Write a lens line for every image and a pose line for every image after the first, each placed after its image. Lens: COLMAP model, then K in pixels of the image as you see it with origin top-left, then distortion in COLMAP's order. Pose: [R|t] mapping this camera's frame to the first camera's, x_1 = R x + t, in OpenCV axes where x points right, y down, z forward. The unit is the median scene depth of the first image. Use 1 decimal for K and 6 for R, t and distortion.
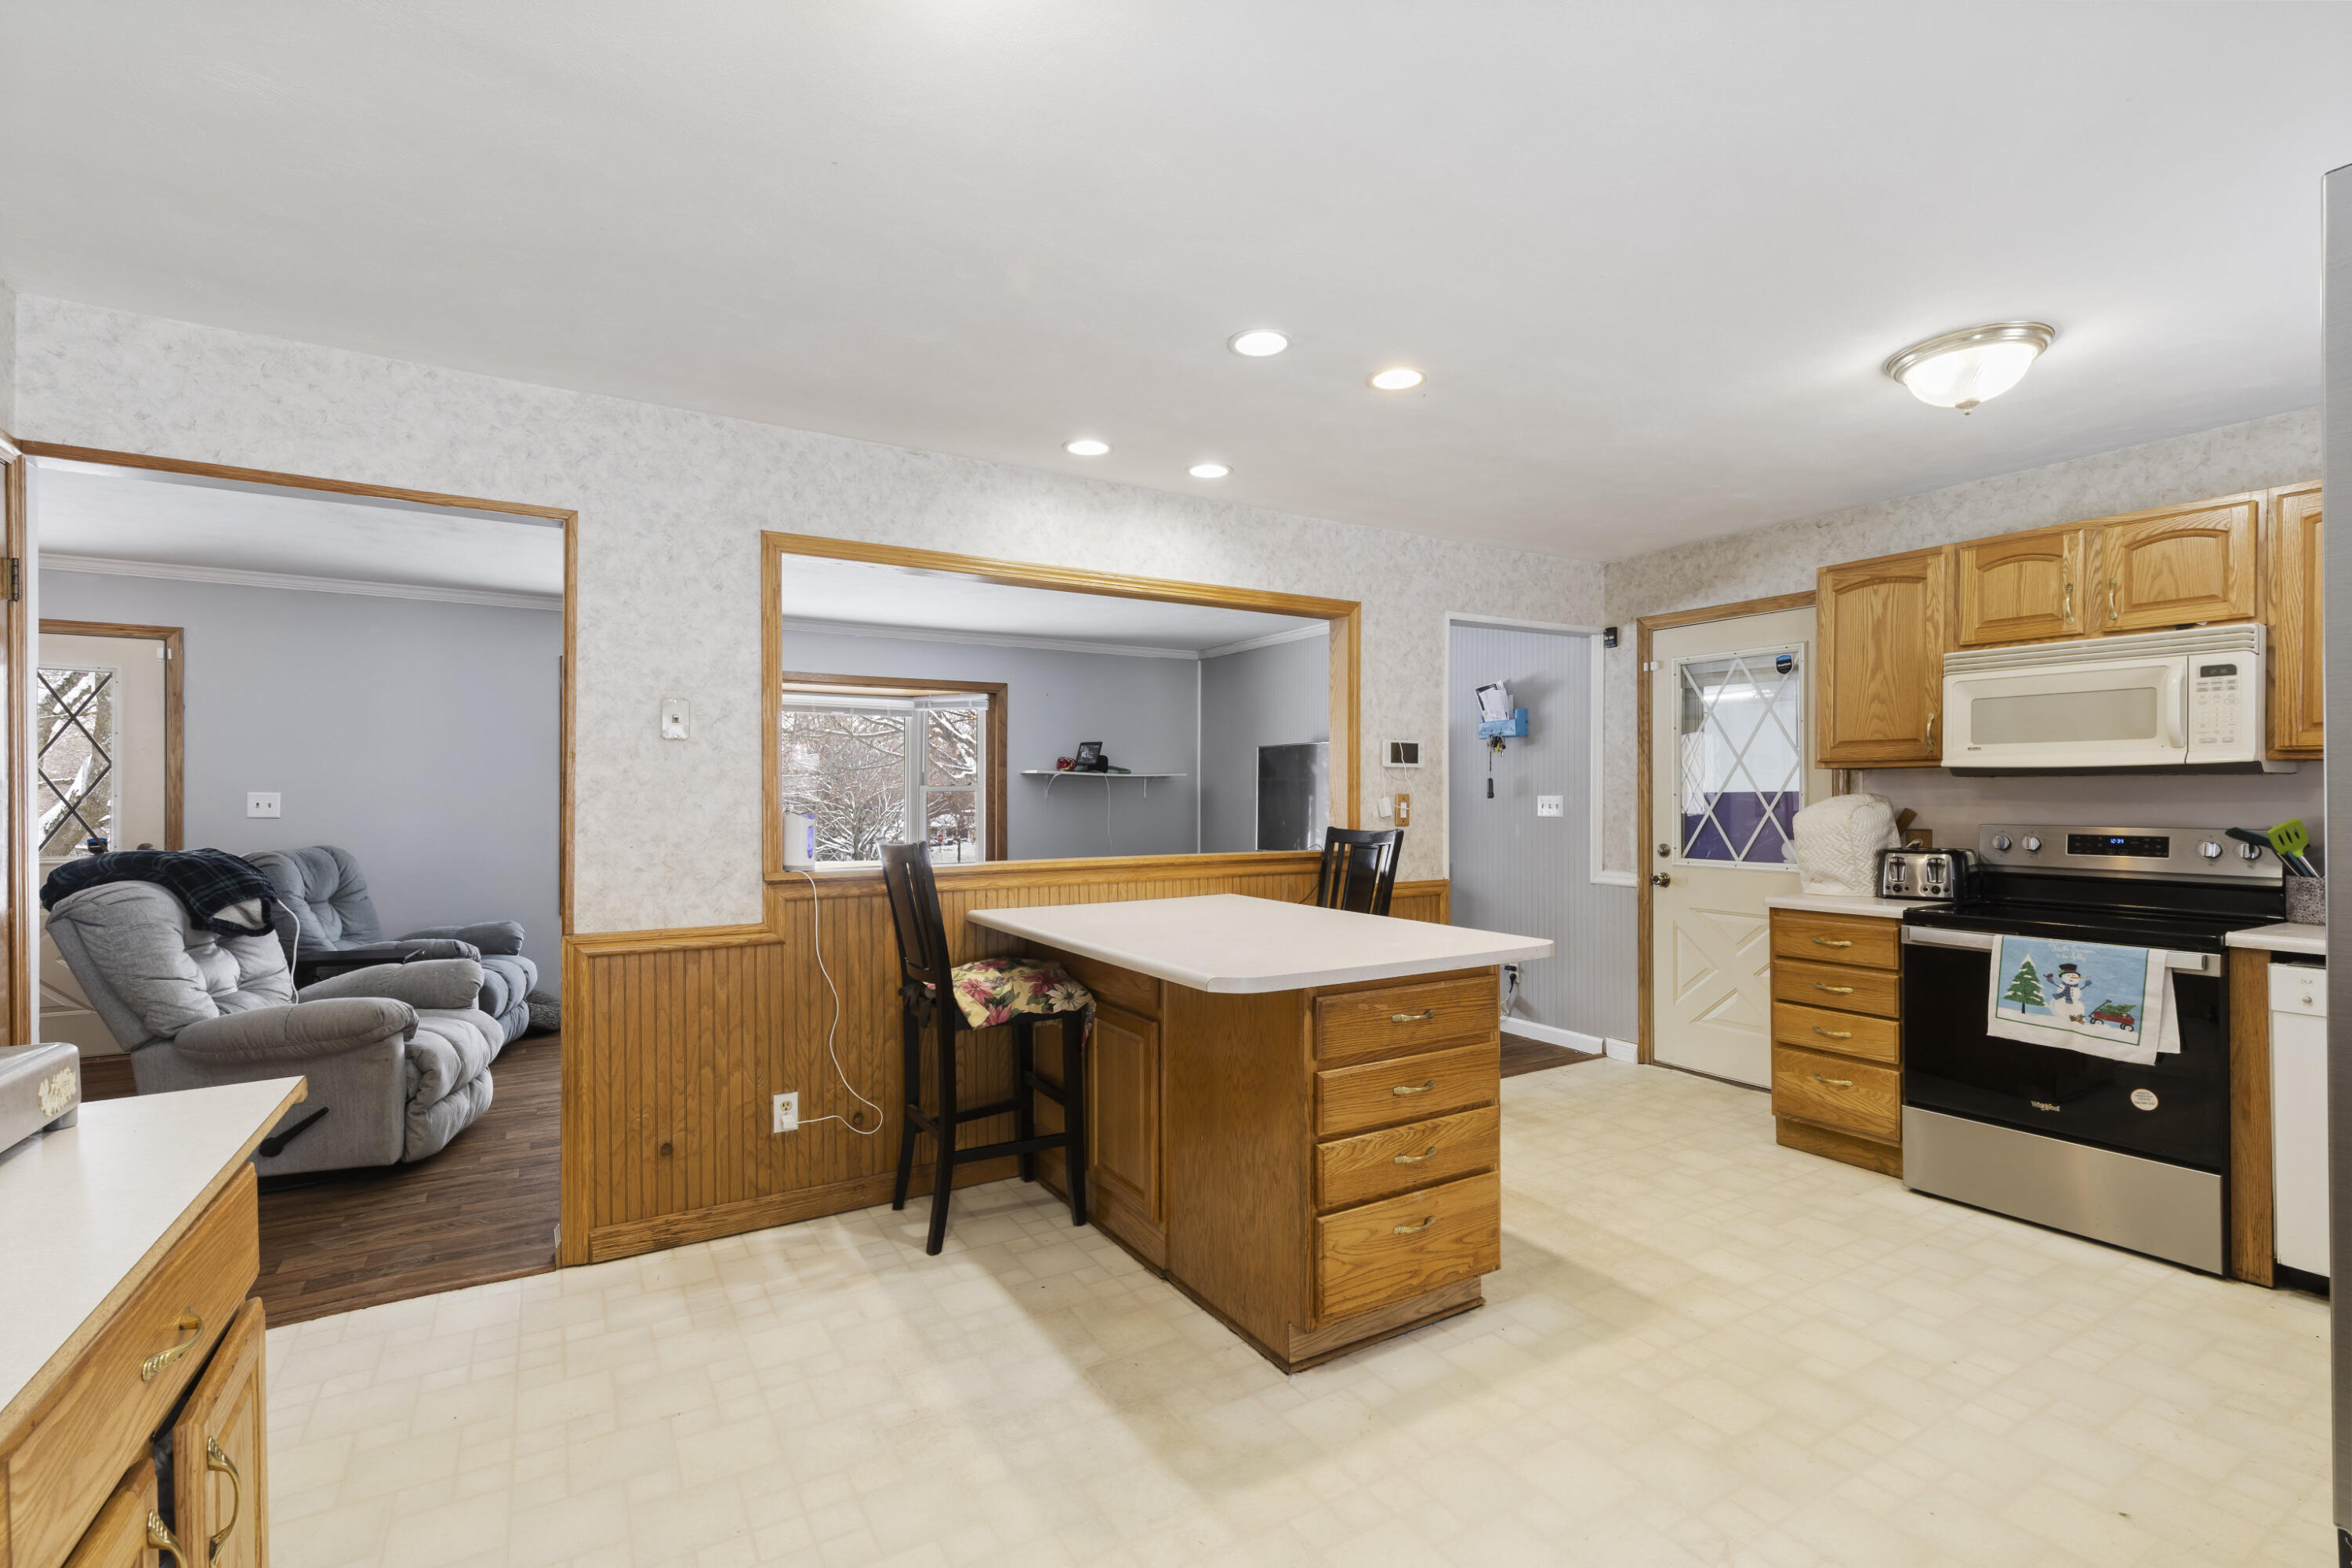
lens RADIAL K [[1049.5, 0, 1182.9], [0, 1049.5, 794.8], [0, 0, 1]] dist [0.004481, 0.000334]
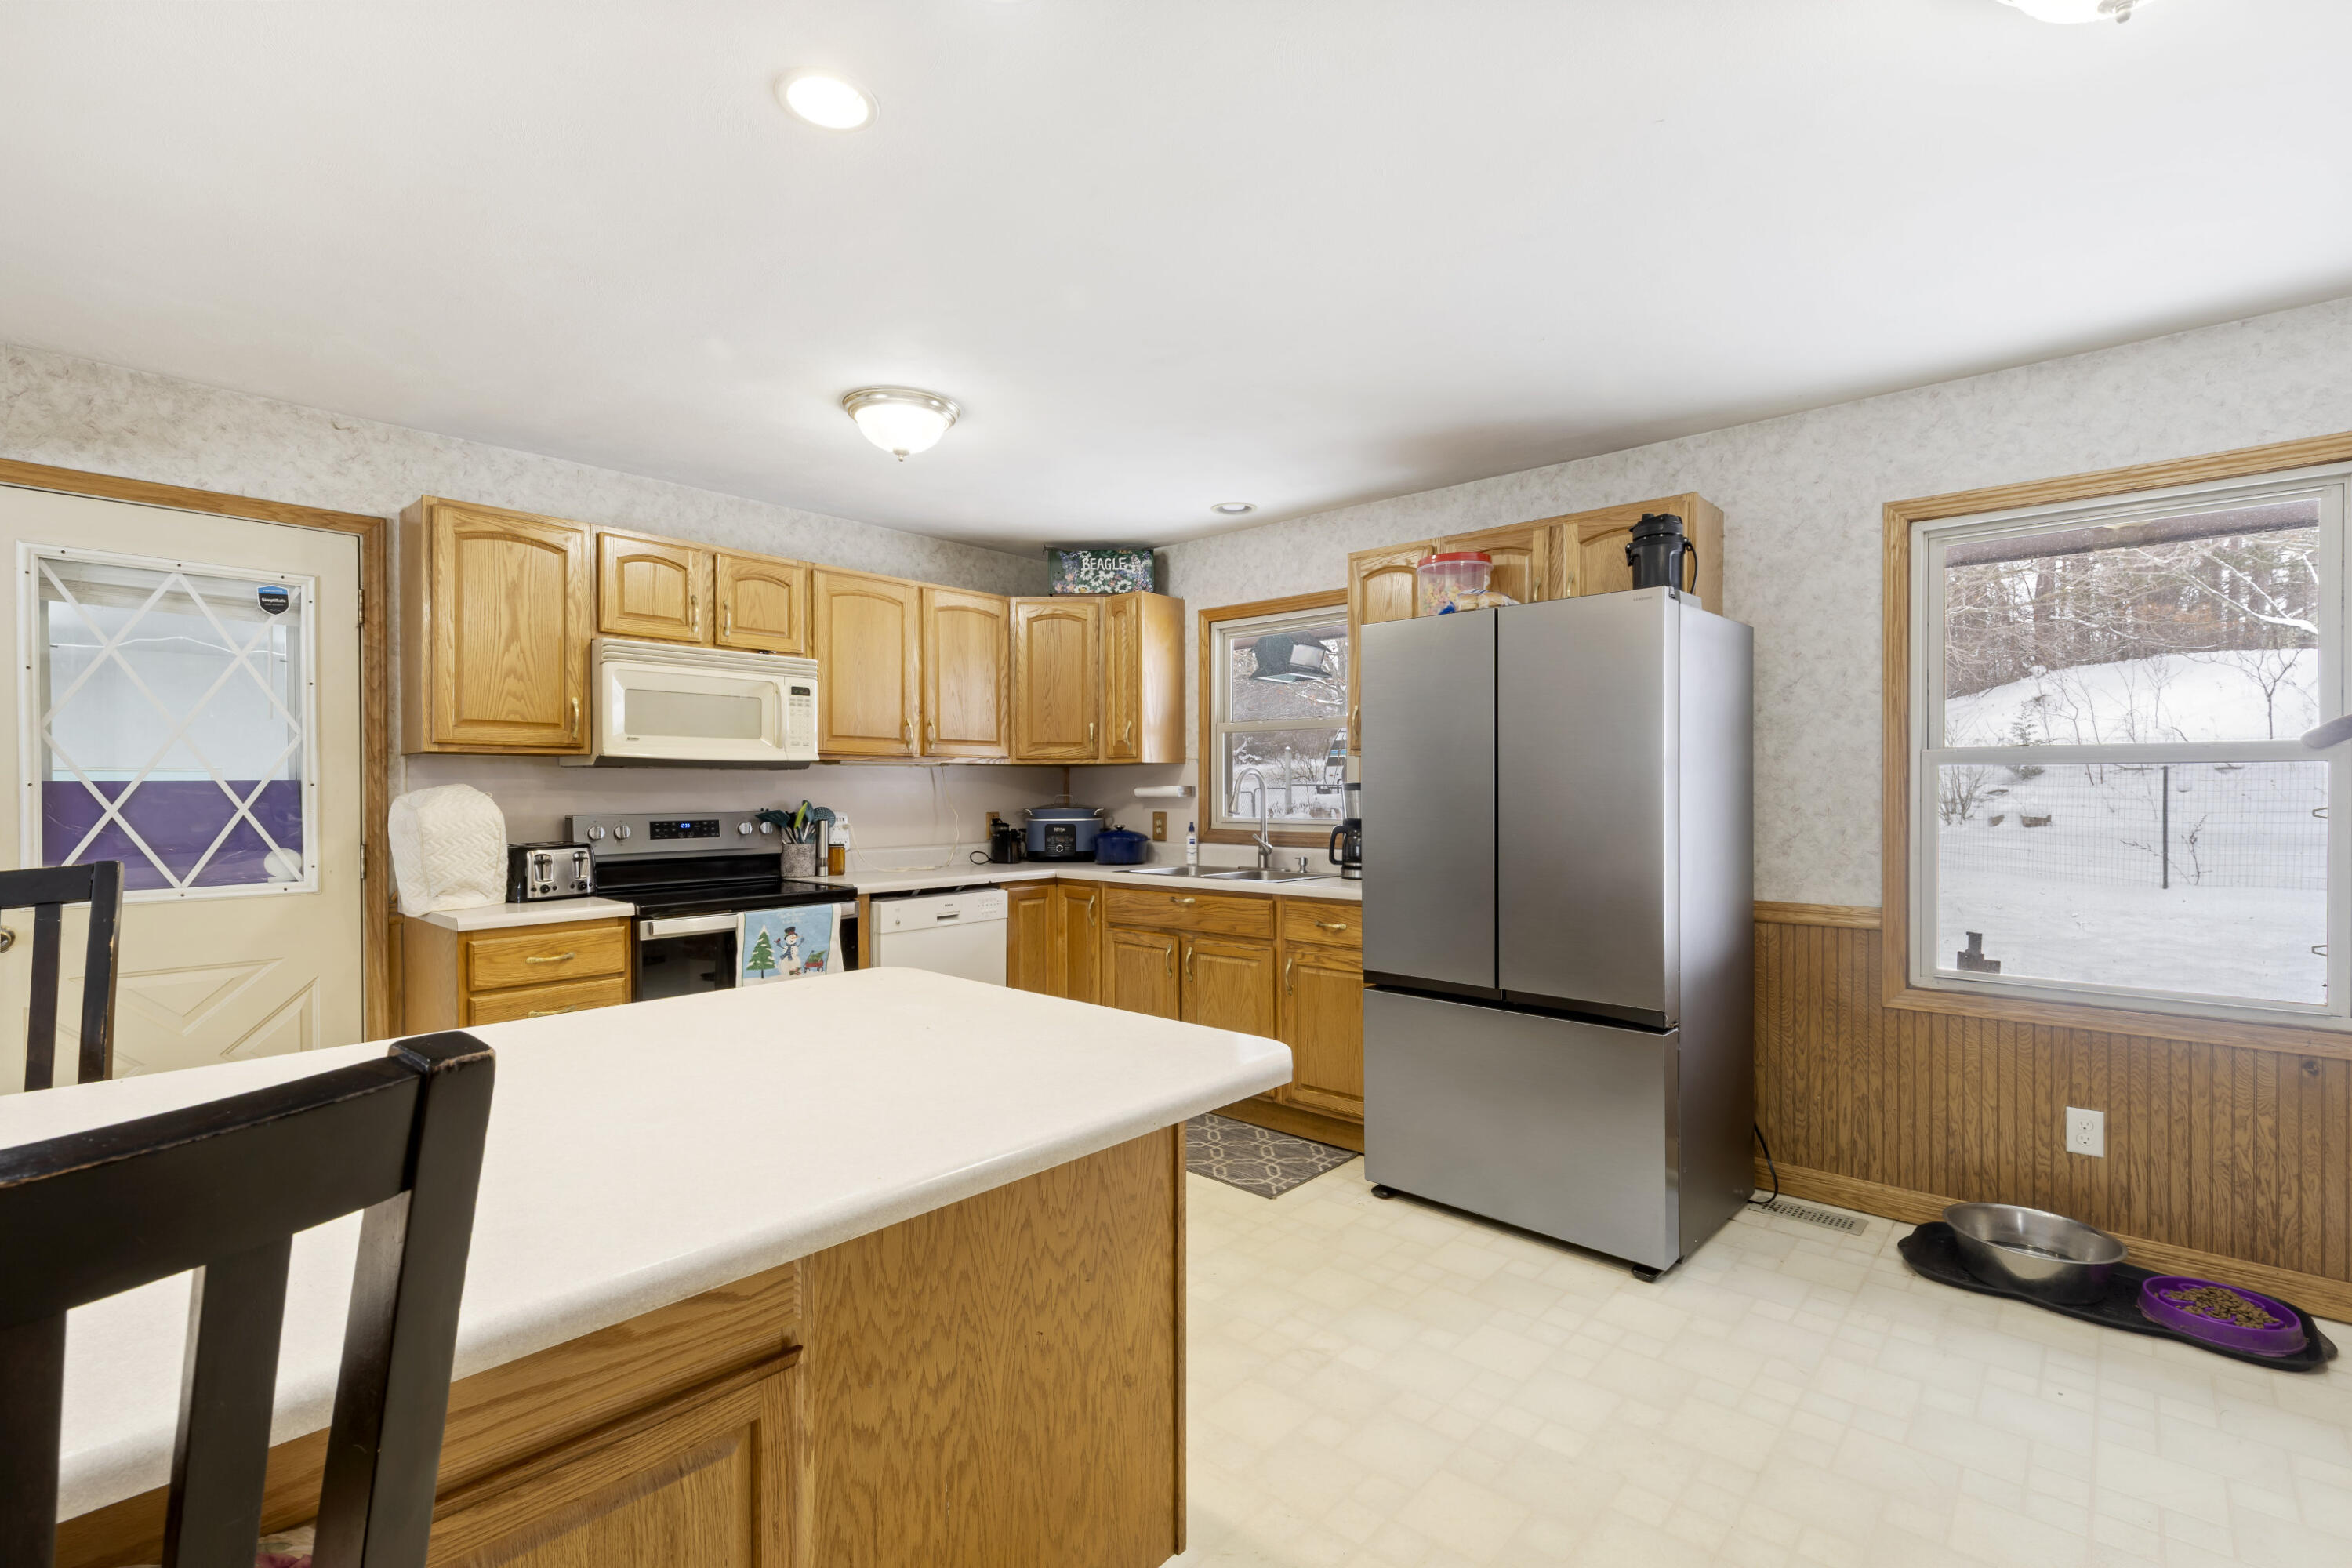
lens RADIAL K [[1049.5, 0, 1197.7], [0, 1049.5, 795.8], [0, 0, 1]] dist [0.004481, 0.000334]
pose [[-0.304175, -0.005481, 0.952600, -0.355992], [0.003049, 0.999973, 0.006727, 0.005116], [-0.952611, 0.004951, -0.304150, 0.775383]]
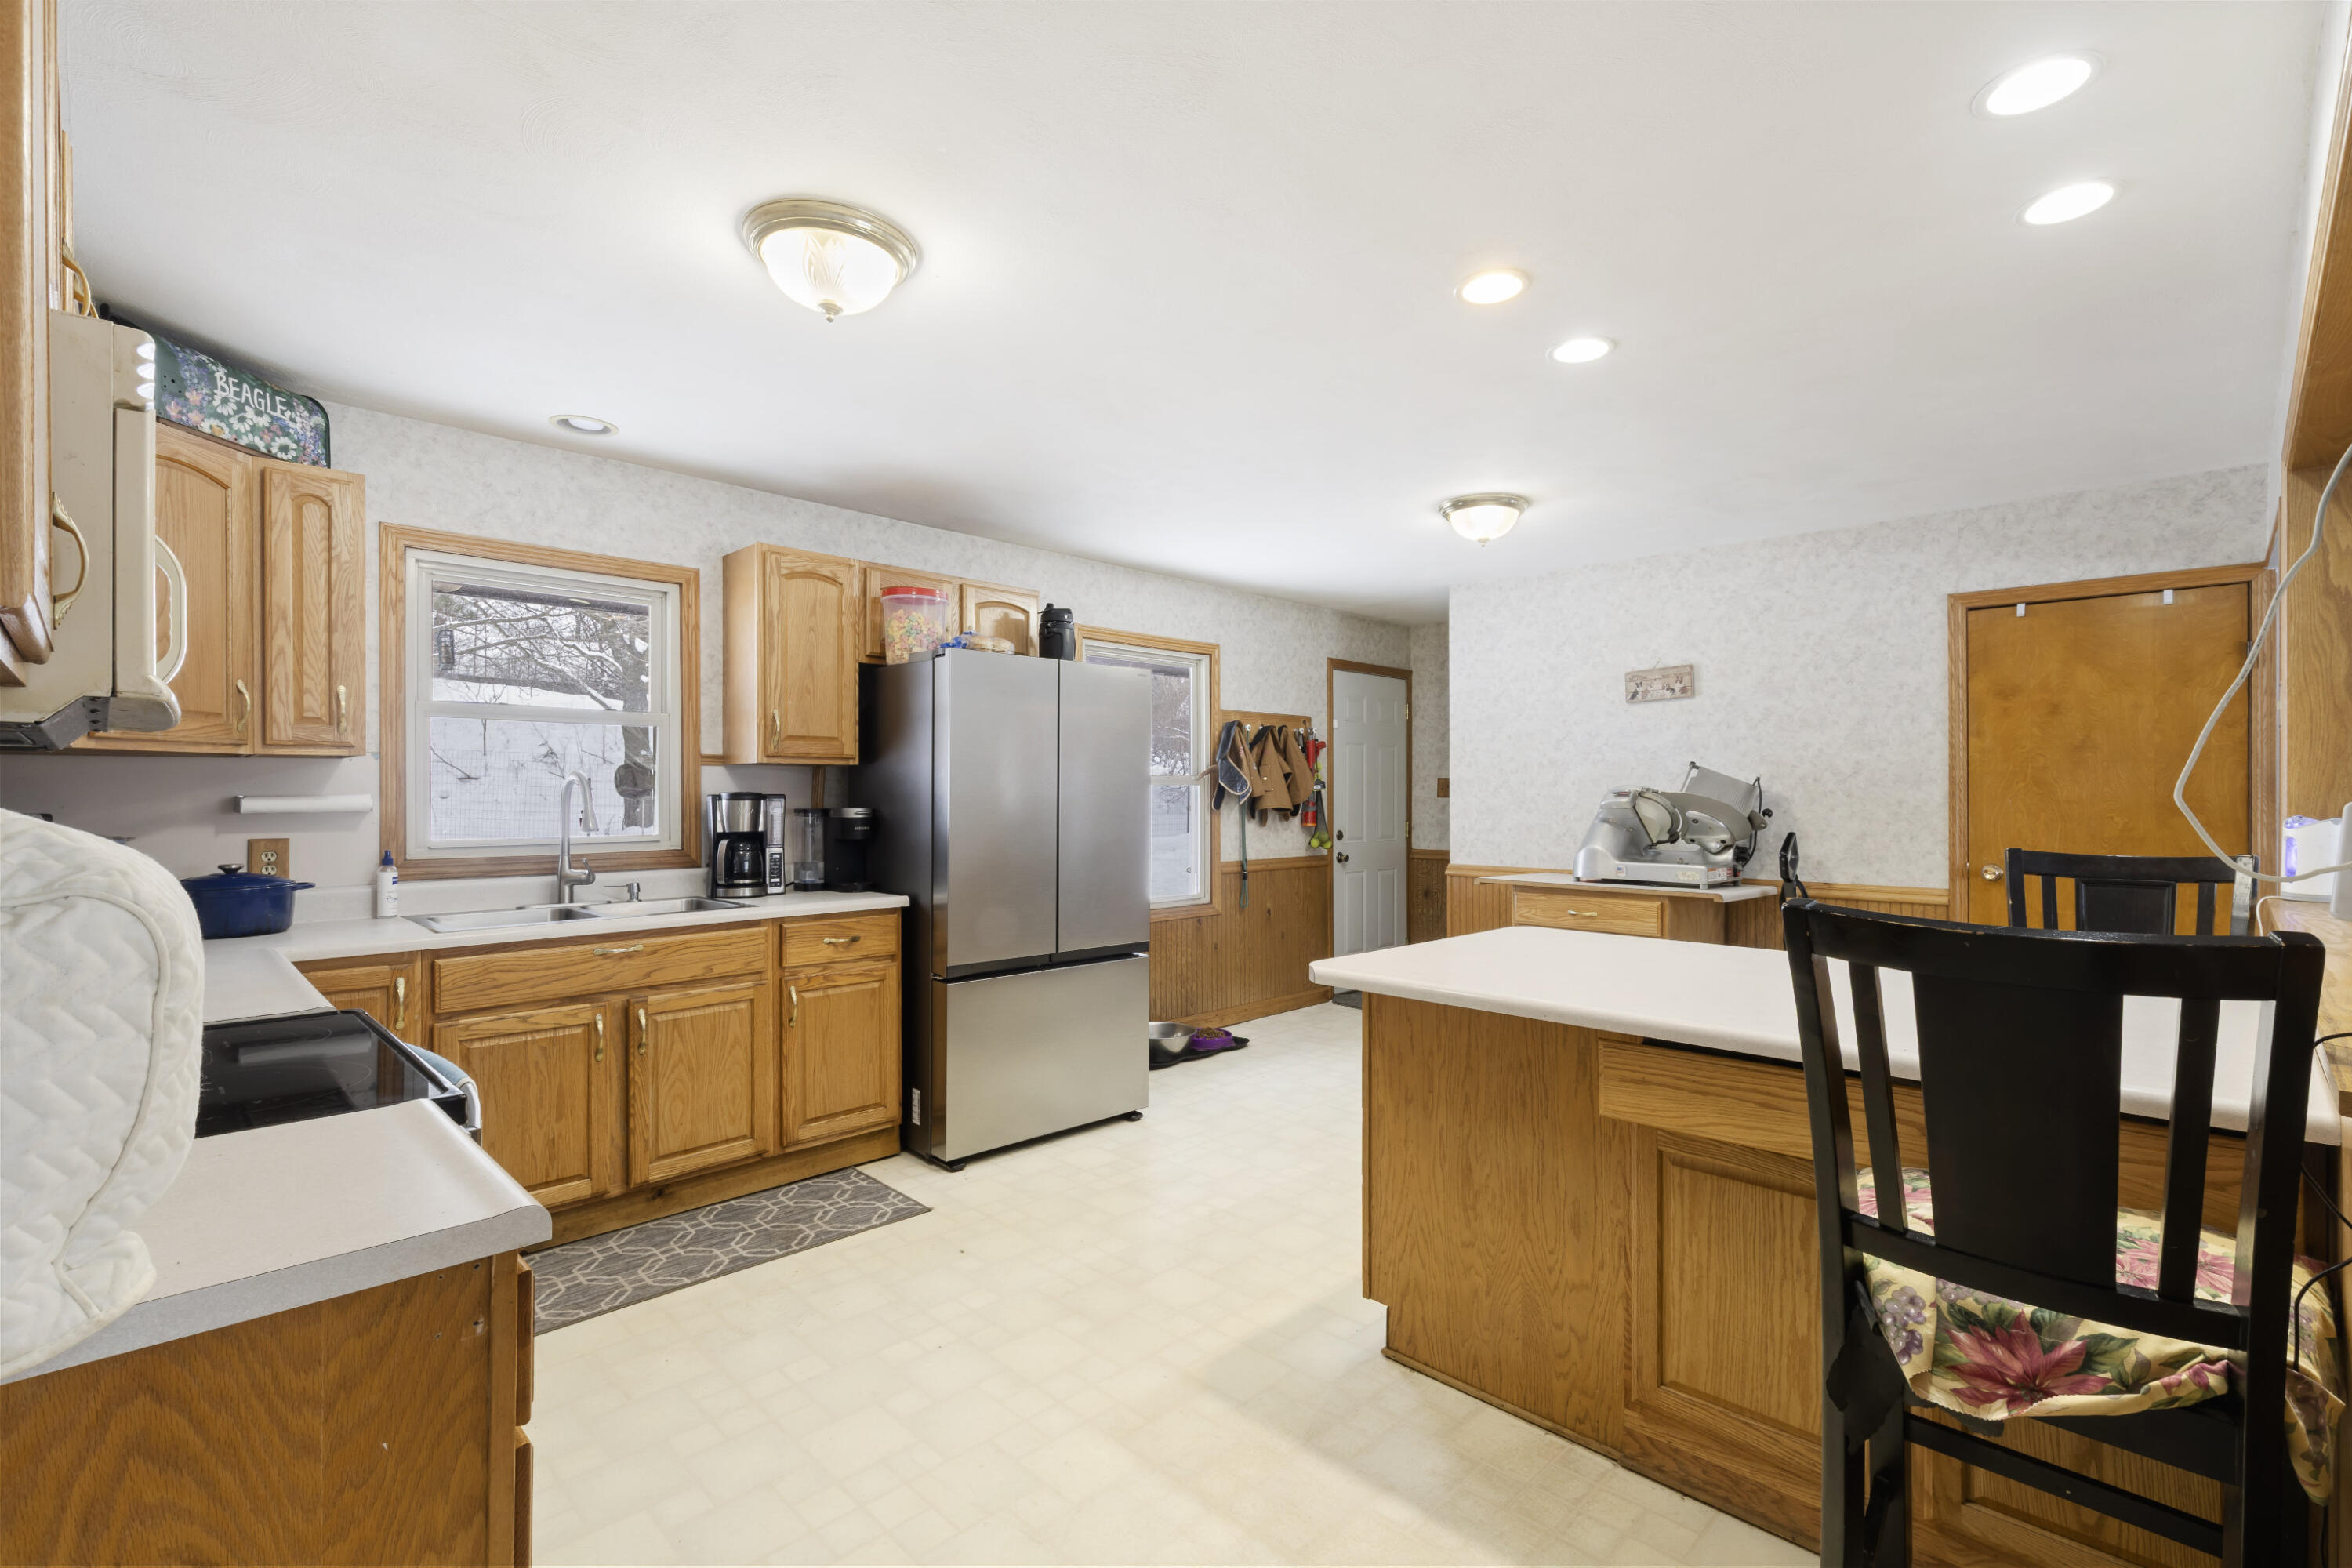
lens RADIAL K [[1049.5, 0, 1189.8], [0, 1049.5, 791.8], [0, 0, 1]] dist [0.004481, 0.000334]
pose [[-0.967735, -0.000804, -0.251971, 0.509403], [-0.000370, 0.999998, -0.001770, 0.000636], [0.251972, -0.001619, -0.967733, 1.380270]]
